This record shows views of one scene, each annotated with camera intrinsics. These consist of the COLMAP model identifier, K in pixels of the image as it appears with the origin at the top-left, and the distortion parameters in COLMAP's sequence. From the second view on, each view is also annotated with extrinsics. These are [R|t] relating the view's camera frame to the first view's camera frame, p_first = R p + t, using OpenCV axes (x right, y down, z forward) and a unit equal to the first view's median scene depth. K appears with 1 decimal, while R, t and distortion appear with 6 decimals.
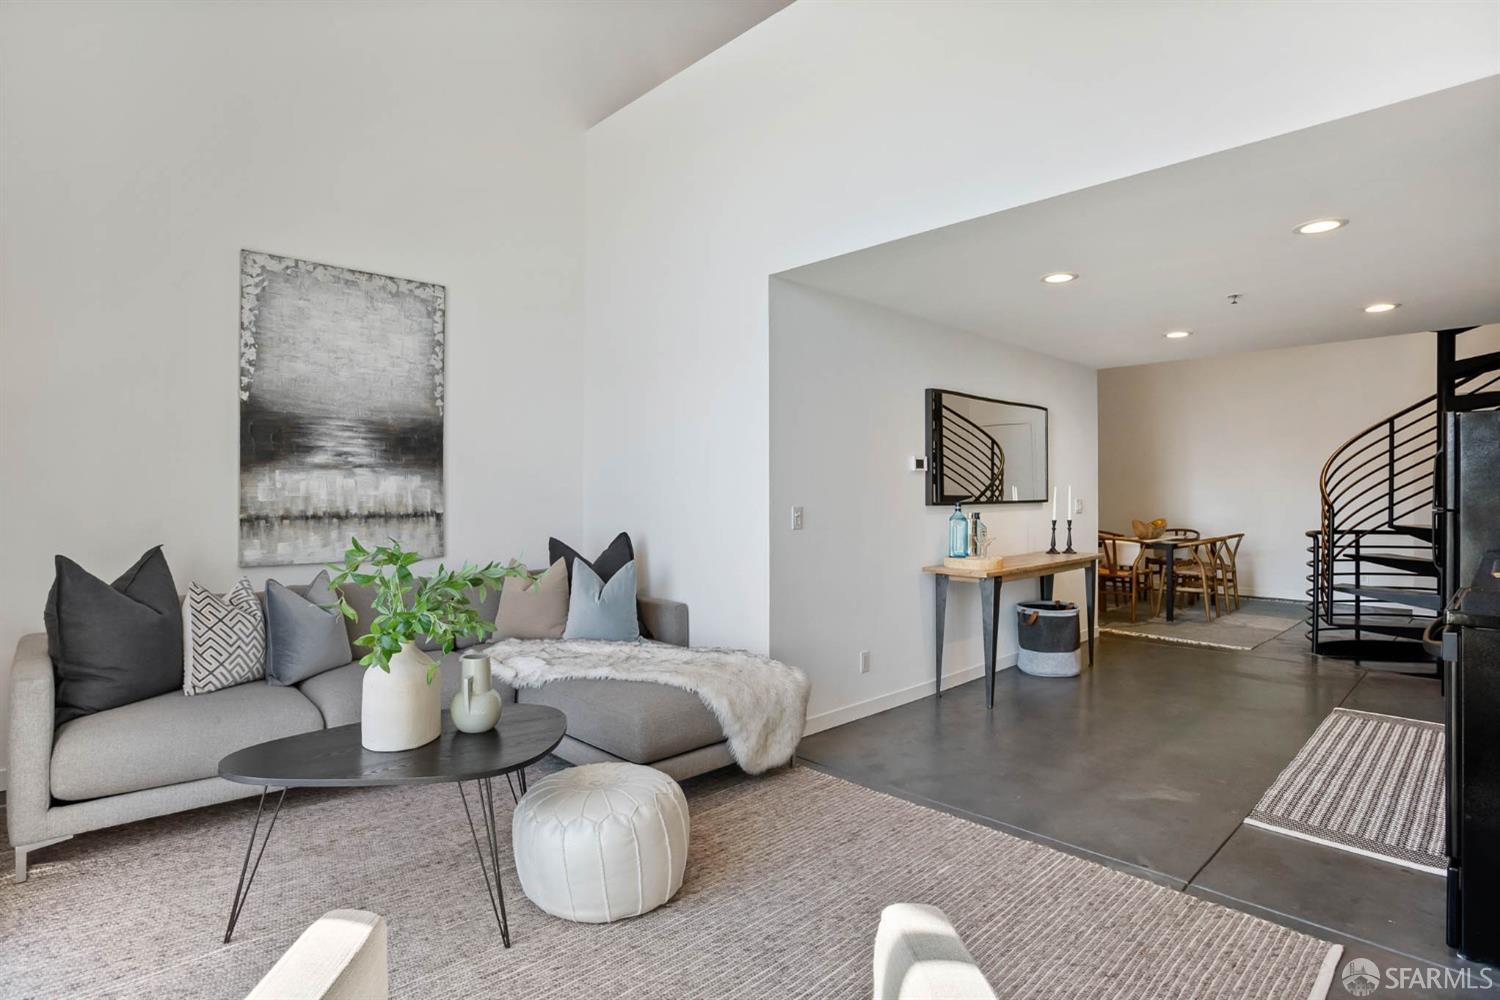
lens RADIAL K [[761.3, 0, 750.4], [0, 761.3, 499.2], [0, 0, 1]] dist [-0.003866, -0.000025]
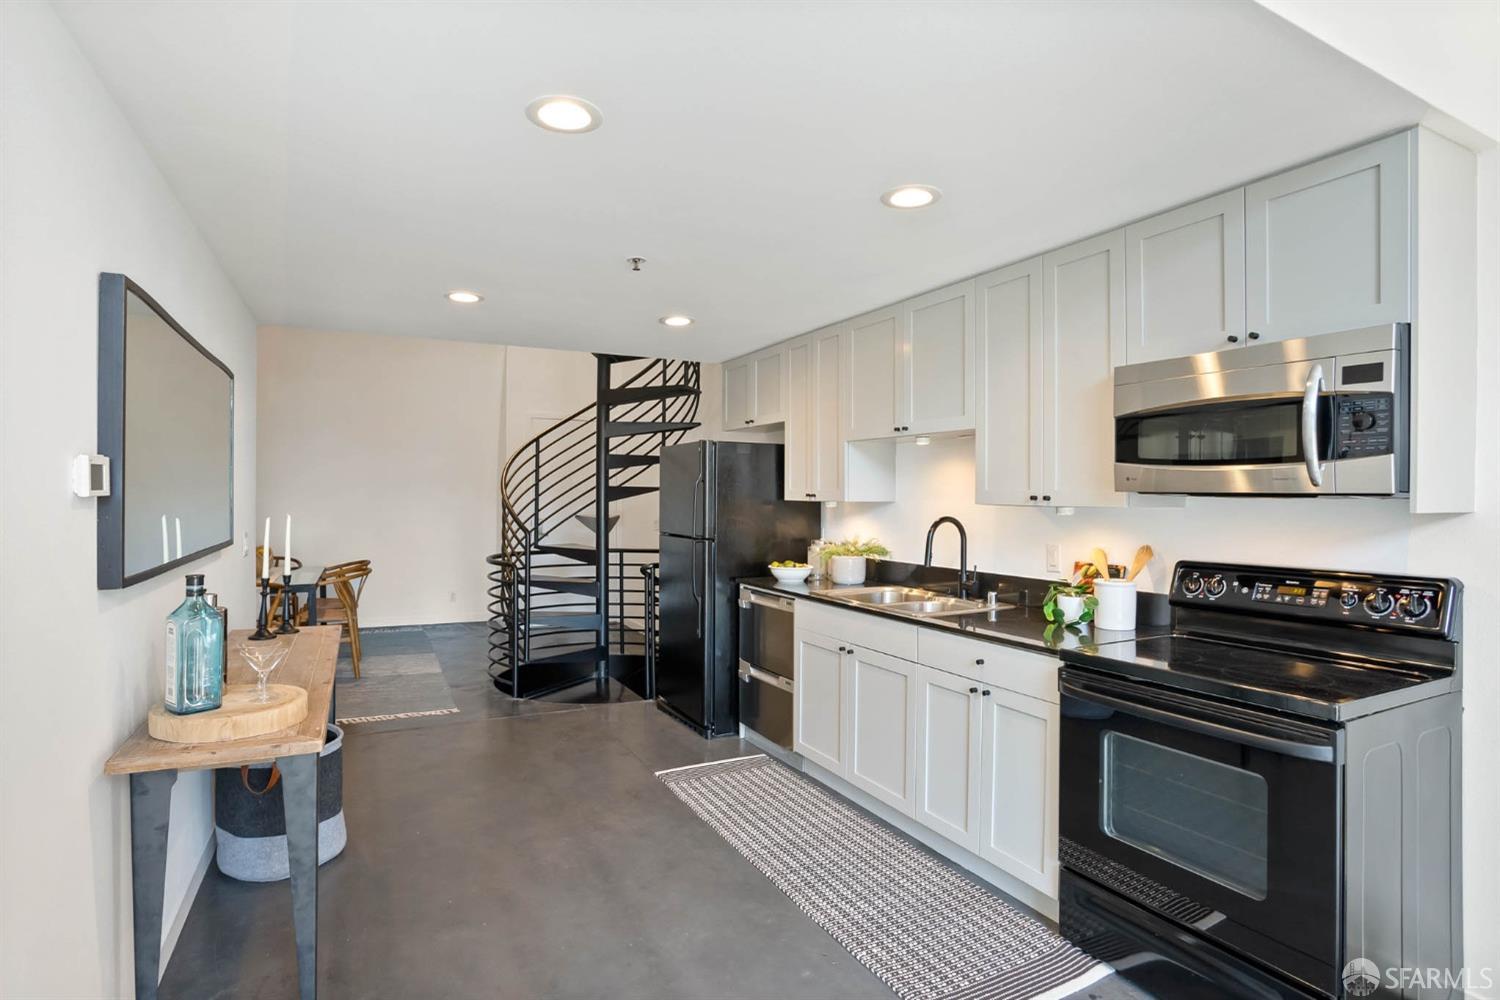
lens RADIAL K [[761.3, 0, 751.8], [0, 761.3, 503.0], [0, 0, 1]] dist [-0.003866, -0.000025]
pose [[0.295514, -0.004899, 0.955326, -0.023486], [-0.001833, 0.999982, 0.005695, -0.030705], [-0.955337, -0.003434, 0.295499, 0.492490]]
